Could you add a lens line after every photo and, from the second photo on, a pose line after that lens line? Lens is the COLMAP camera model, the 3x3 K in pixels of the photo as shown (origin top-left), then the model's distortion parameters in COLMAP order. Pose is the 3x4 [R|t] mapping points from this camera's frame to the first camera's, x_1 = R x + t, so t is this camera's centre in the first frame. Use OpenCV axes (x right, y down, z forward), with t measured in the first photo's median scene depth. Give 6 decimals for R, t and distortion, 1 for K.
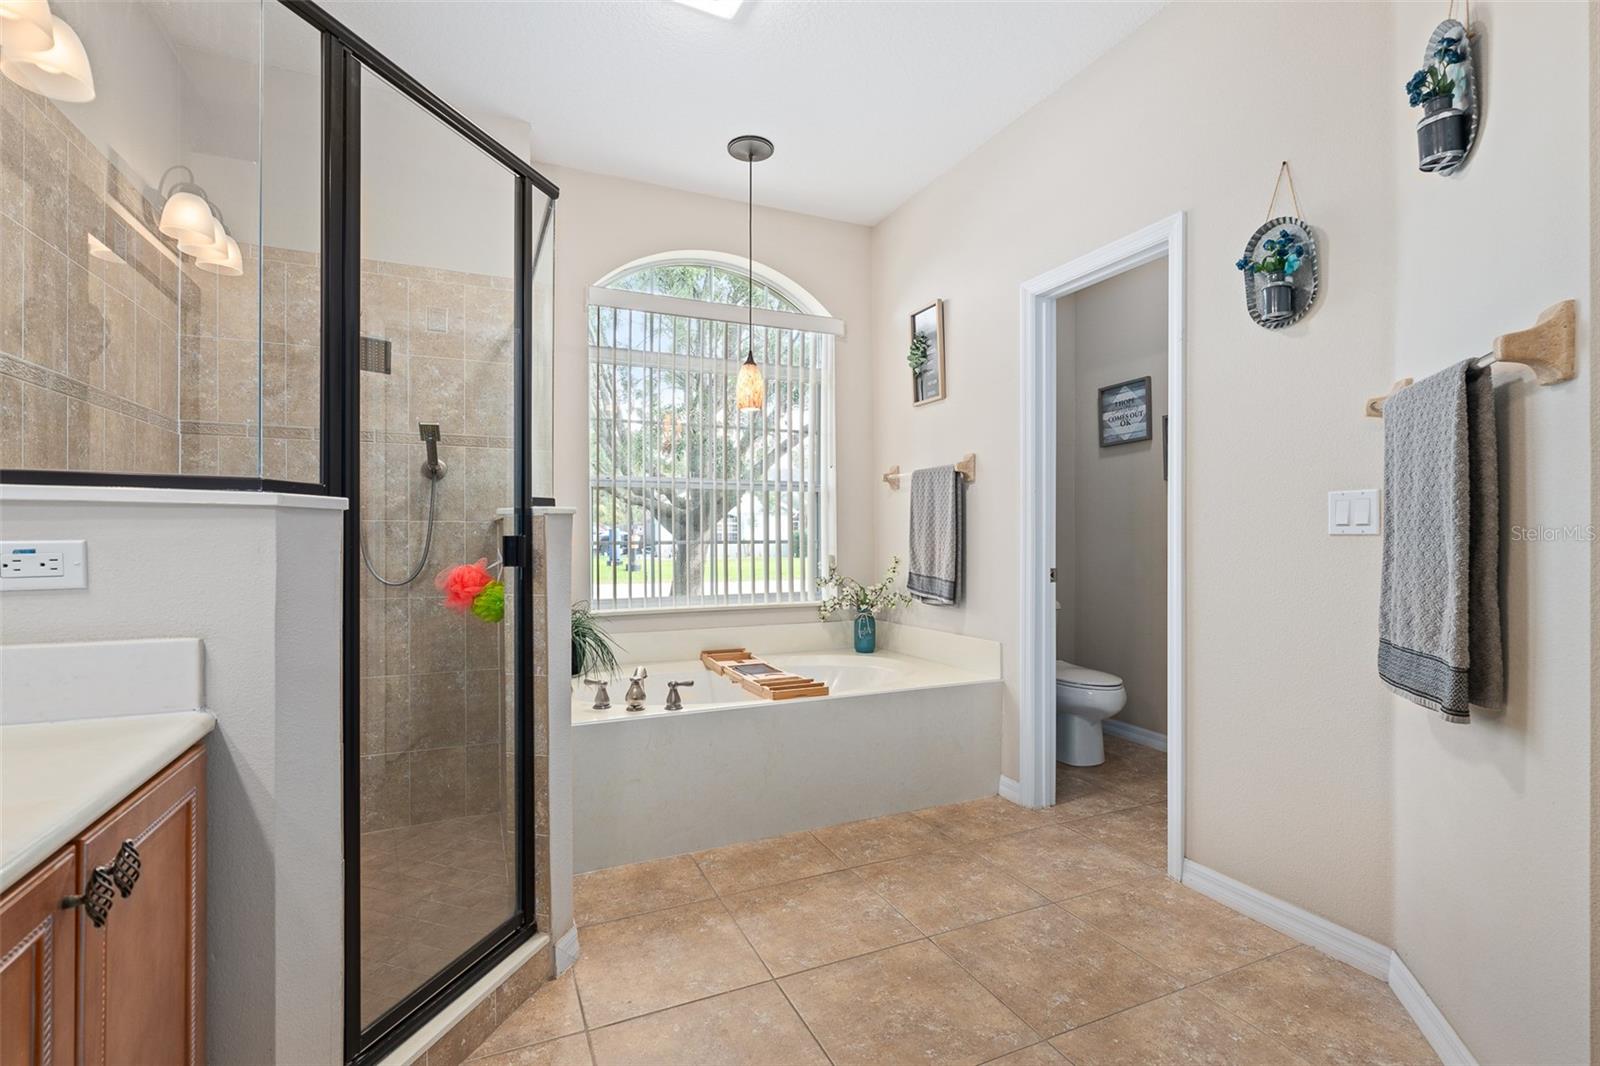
lens RADIAL K [[732.6, 0, 800.6], [0, 732.6, 533.7], [0, 0, 1]] dist [-0.001536, 0.001590]
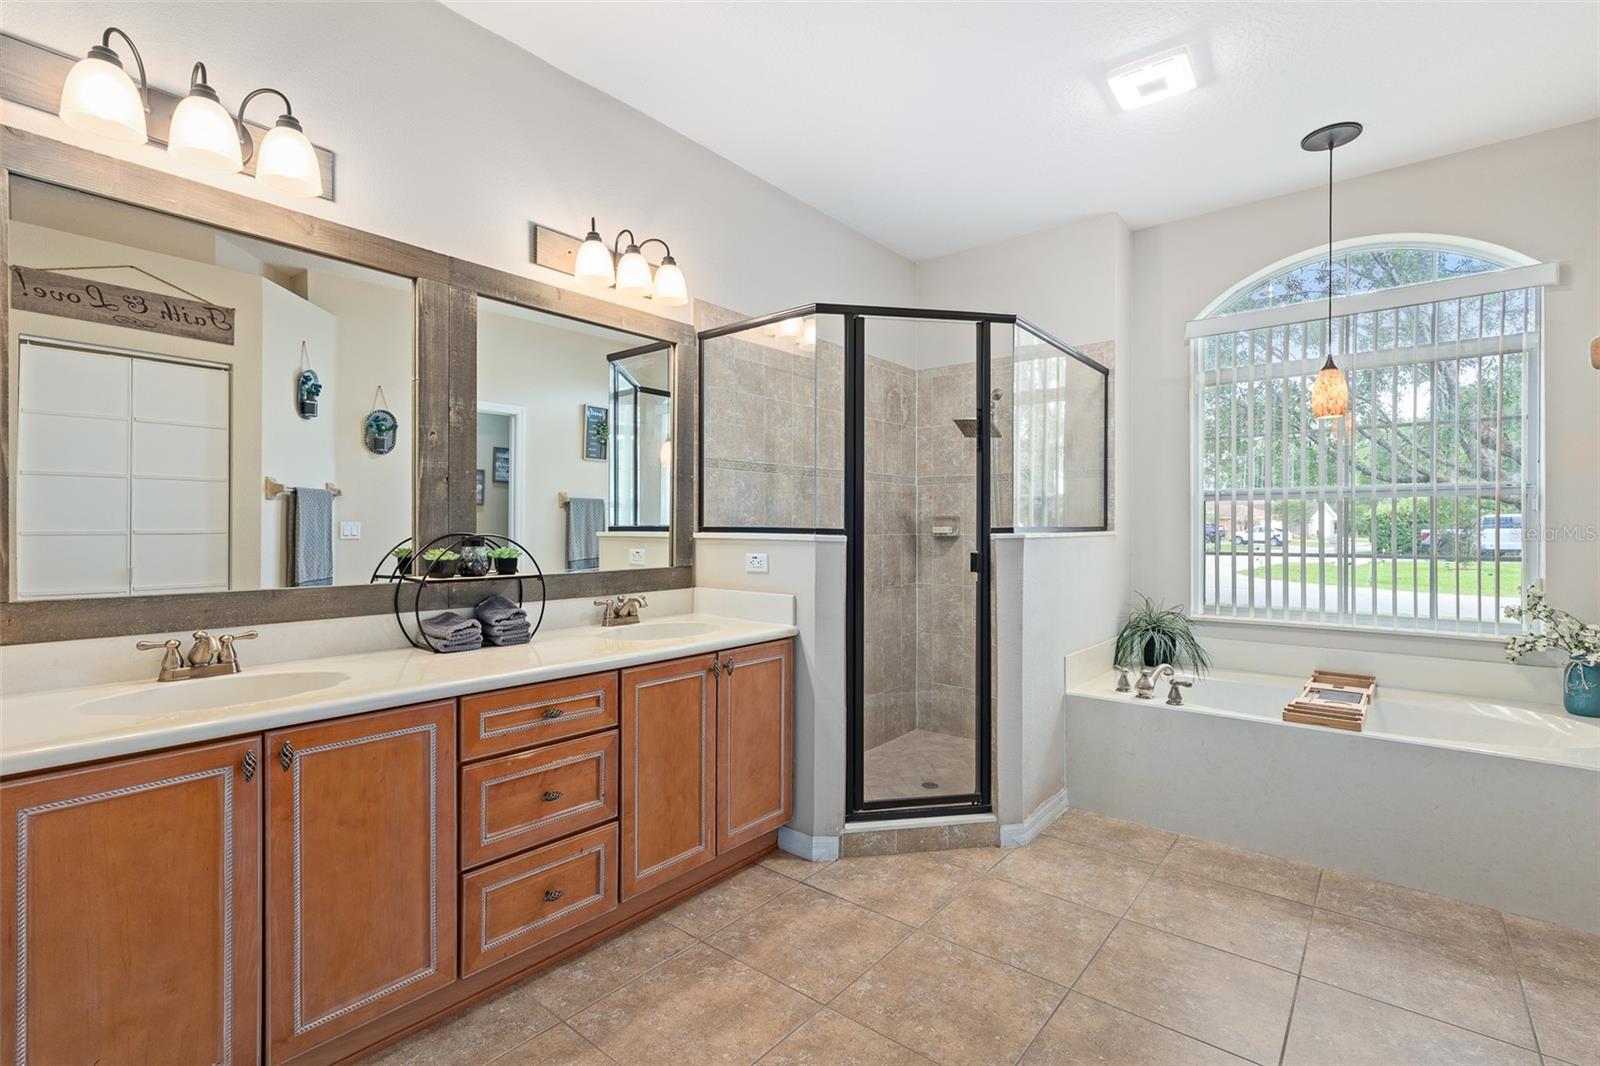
lens RADIAL K [[732.6, 0, 805.8], [0, 732.6, 531.6], [0, 0, 1]] dist [-0.001536, 0.001590]
pose [[0.445675, 0.007263, -0.895165, 0.616155], [0.000088, 0.999967, 0.008158, -0.040268], [0.895195, -0.003715, 0.445660, -0.018633]]
